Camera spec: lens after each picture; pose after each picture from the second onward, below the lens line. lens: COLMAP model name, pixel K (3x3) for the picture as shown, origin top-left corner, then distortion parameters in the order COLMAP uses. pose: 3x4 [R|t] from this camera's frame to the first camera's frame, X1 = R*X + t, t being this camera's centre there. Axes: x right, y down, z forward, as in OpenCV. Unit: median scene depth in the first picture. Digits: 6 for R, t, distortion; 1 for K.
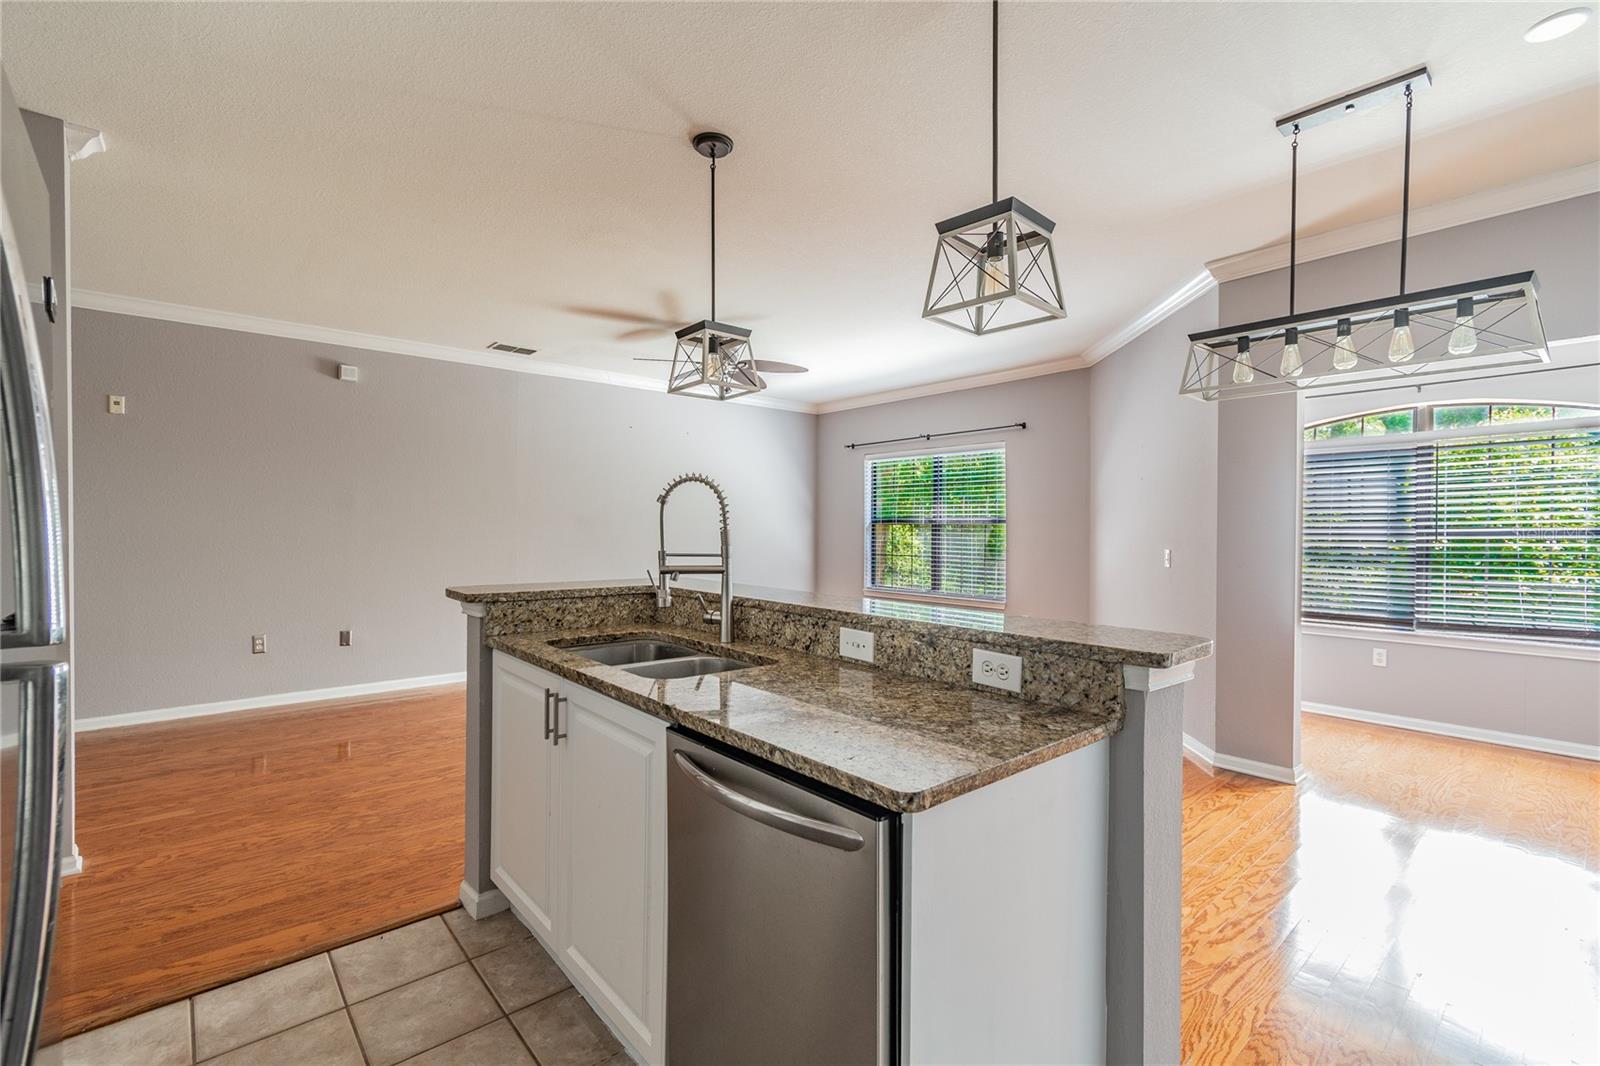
lens RADIAL K [[699.4, 0, 789.5], [0, 699.4, 535.1], [0, 0, 1]] dist [0.000970, -0.000087]
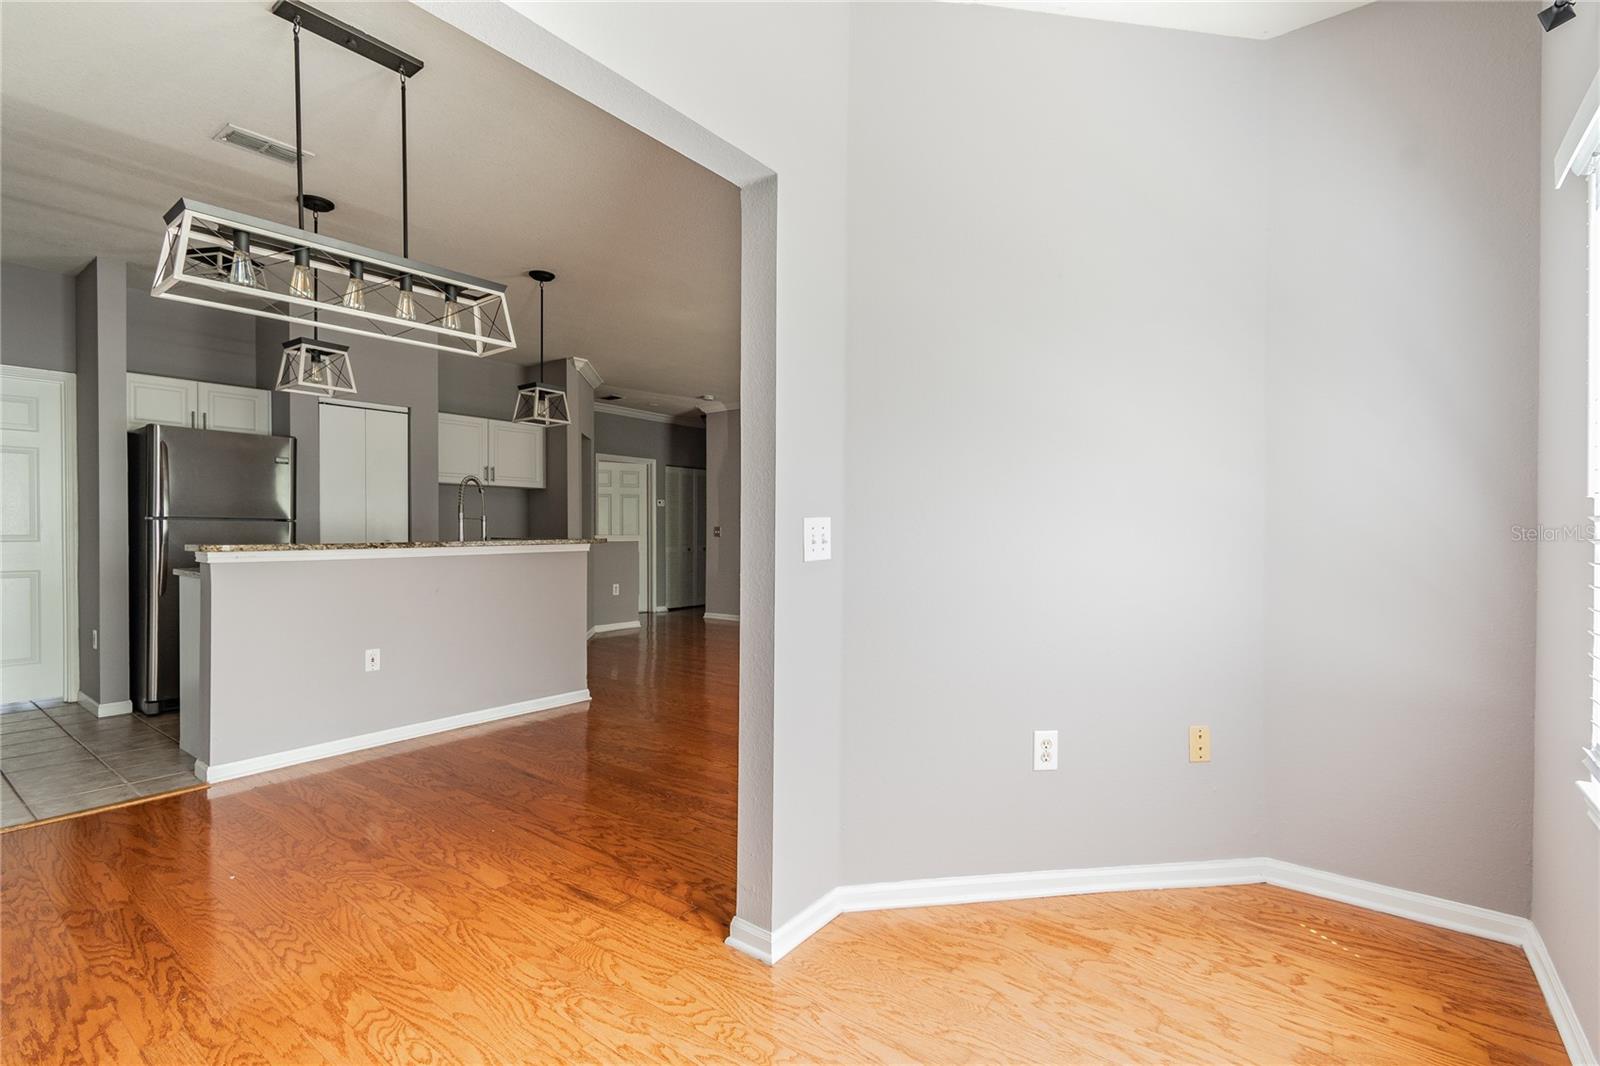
lens RADIAL K [[716.1, 0, 834.2], [0, 716.1, 535.5], [0, 0, 1]] dist [0.000954, -0.000392]
pose [[0.249934, 0.002825, -0.968259, 0.919844], [-0.008731, 0.999962, 0.000664, 0.029910], [0.968223, 0.008288, 0.249949, 0.671957]]
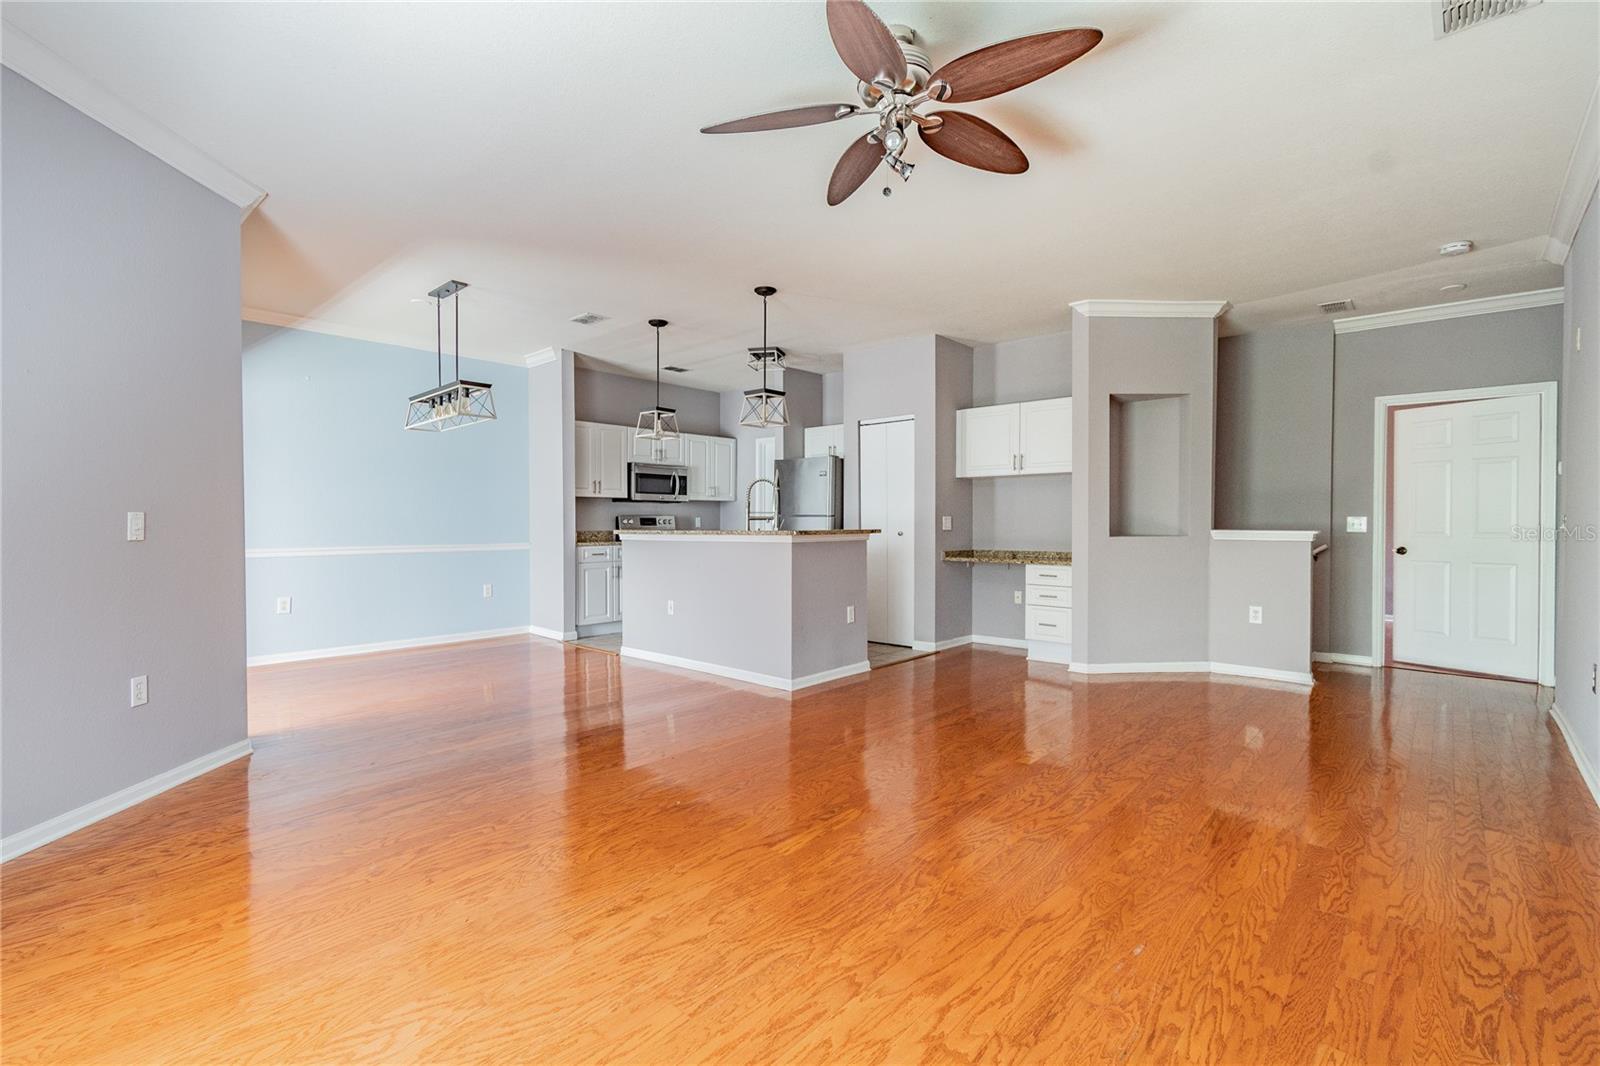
lens RADIAL K [[715.3, 0, 800.9], [0, 715.3, 536.4], [0, 0, 1]] dist [0.003422, -0.000642]
pose [[-0.989661, 0.000341, -0.143428, 0.038163], [-0.003342, 0.999671, 0.025437, 0.020373], [0.143389, 0.025653, -0.989334, 1.556708]]
